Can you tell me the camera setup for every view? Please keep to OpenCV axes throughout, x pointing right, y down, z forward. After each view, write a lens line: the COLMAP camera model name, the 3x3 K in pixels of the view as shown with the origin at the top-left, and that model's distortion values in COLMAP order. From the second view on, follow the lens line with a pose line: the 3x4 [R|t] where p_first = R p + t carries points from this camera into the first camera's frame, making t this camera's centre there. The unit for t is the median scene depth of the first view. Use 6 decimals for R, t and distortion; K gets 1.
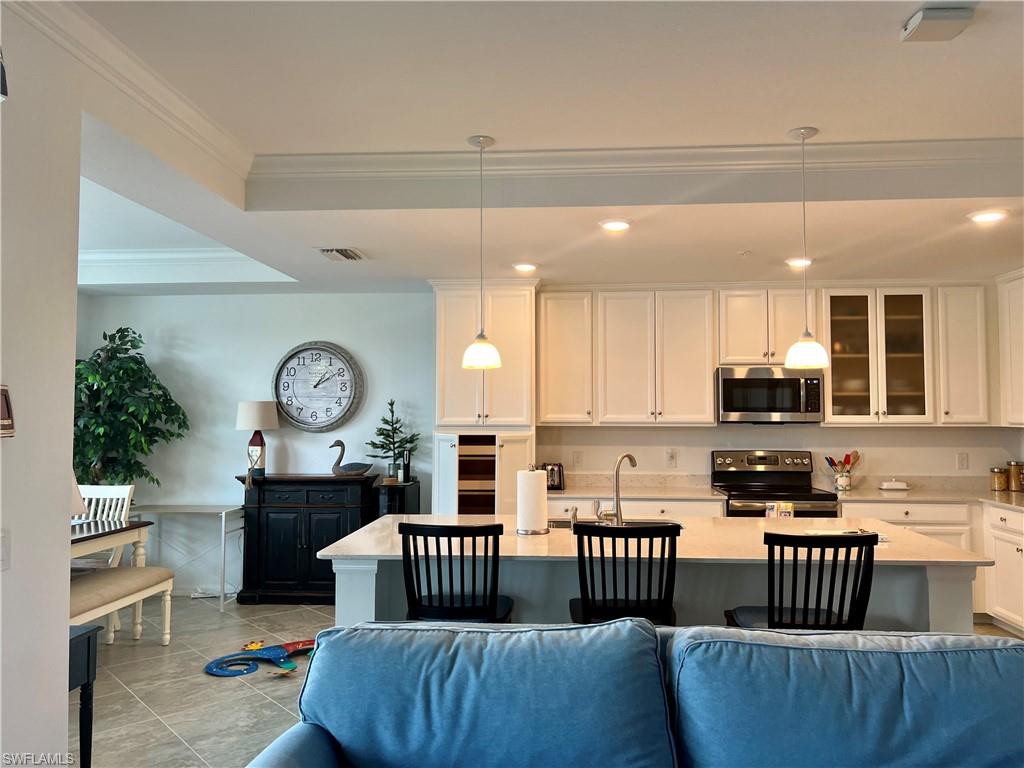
lens RADIAL K [[760.0, 0, 514.3], [0, 760.0, 377.3], [0, 0, 1]] dist [0.014194, -0.003720]
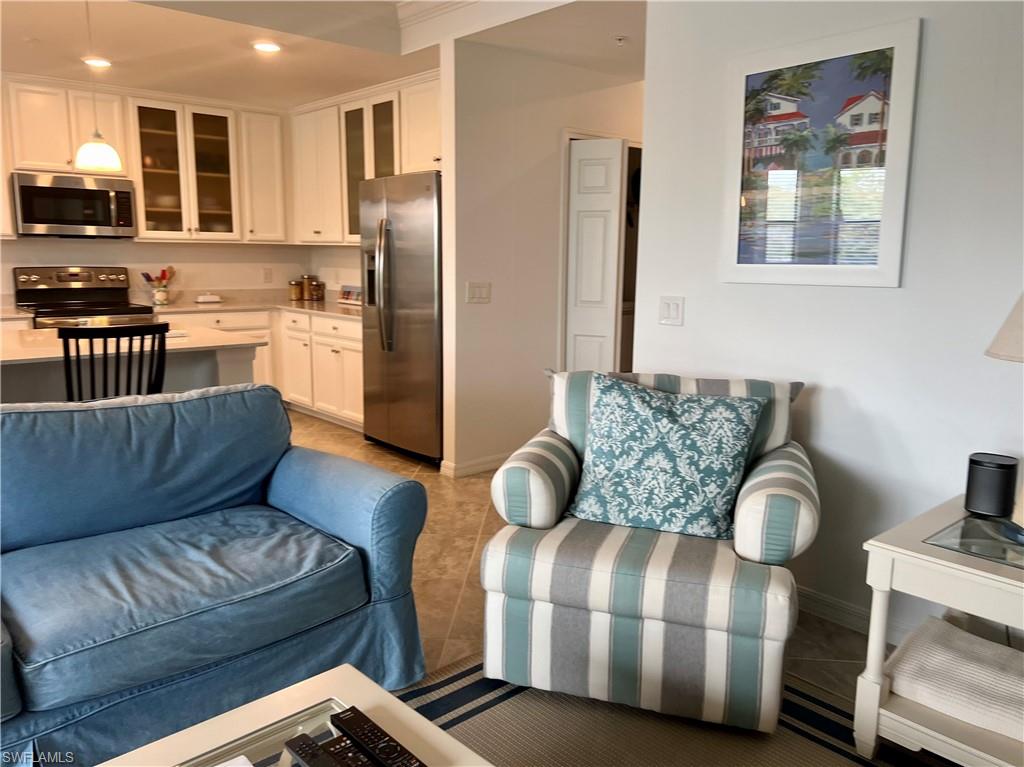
lens RADIAL K [[787.3, 0, 512.0], [0, 787.3, 383.5], [0, 0, 1]] dist [0.049685, -0.061609]
pose [[0.703930, -0.108626, 0.701914, -0.002034], [-0.044588, 0.979528, 0.196306, 0.020372], [-0.708869, -0.169482, 0.684676, -0.099343]]
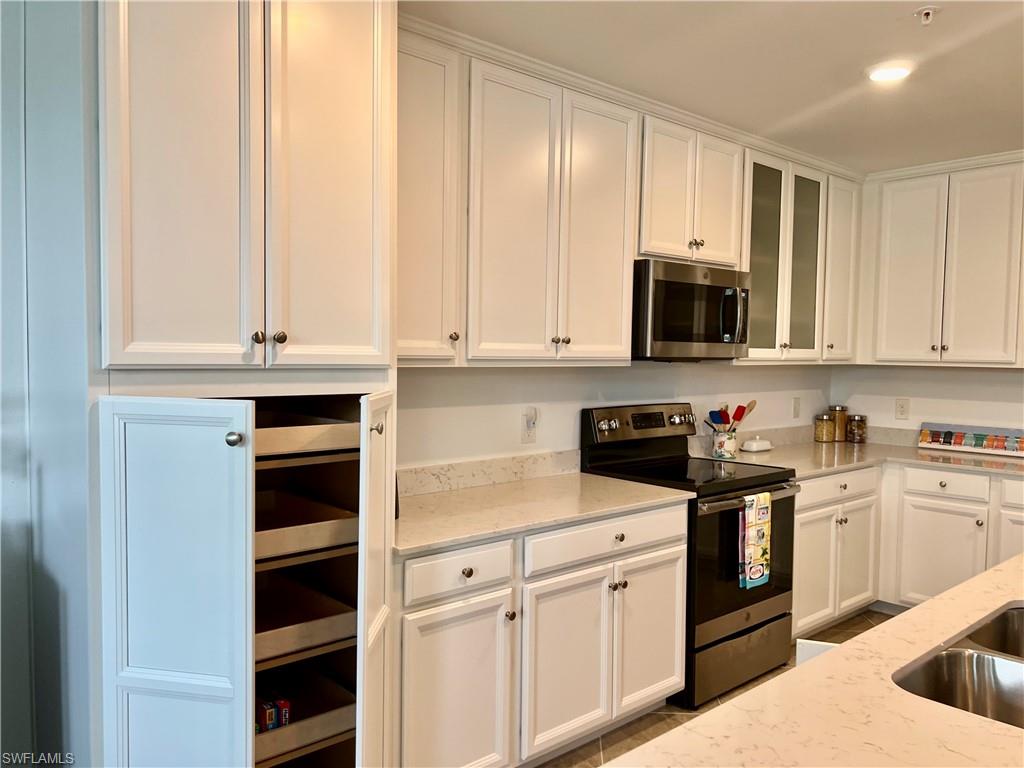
lens RADIAL K [[787.3, 0, 512.0], [0, 787.3, 384.0], [0, 0, 1]] dist [0.049685, -0.061609]
pose [[0.705805, -0.021113, 0.708092, -0.206966], [-0.047564, 0.995888, 0.077104, 0.037914], [-0.706808, -0.088100, 0.701898, 0.663526]]
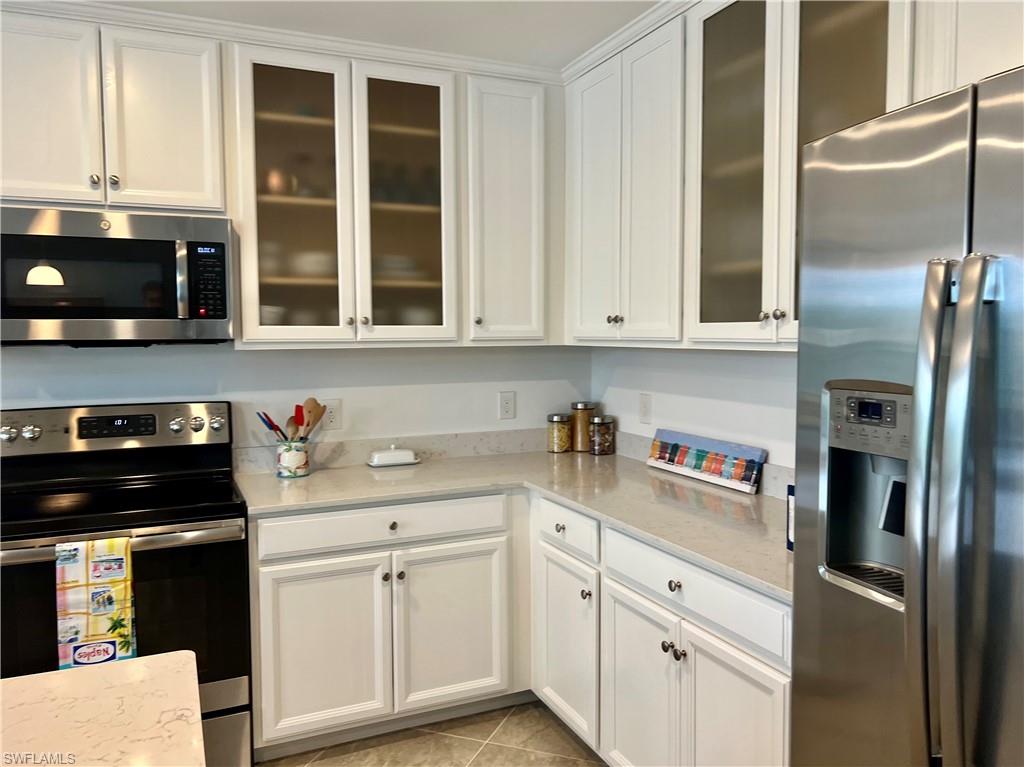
lens RADIAL K [[778.0, 0, 507.6], [0, 778.0, 376.8], [0, 0, 1]] dist [0.076486, -0.071247]
pose [[0.888291, -0.032168, 0.458154, 0.330541], [-0.016745, 0.994613, 0.102300, 0.029075], [-0.458976, -0.098545, 0.882966, 0.500300]]
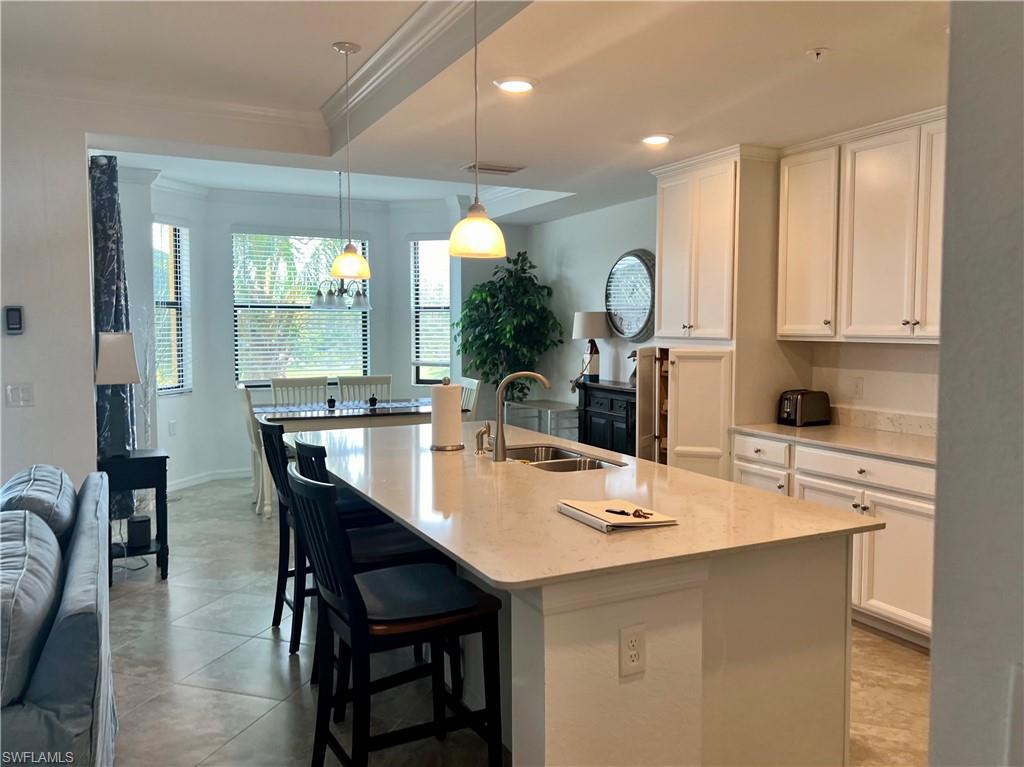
lens RADIAL K [[787.3, 0, 512.0], [0, 787.3, 383.5], [0, 0, 1]] dist [0.049685, -0.061609]
pose [[0.493536, 0.066880, -0.867150, 0.609687], [0.038819, 0.994351, 0.098785, 0.019196], [0.868859, -0.082416, 0.488152, 0.384990]]
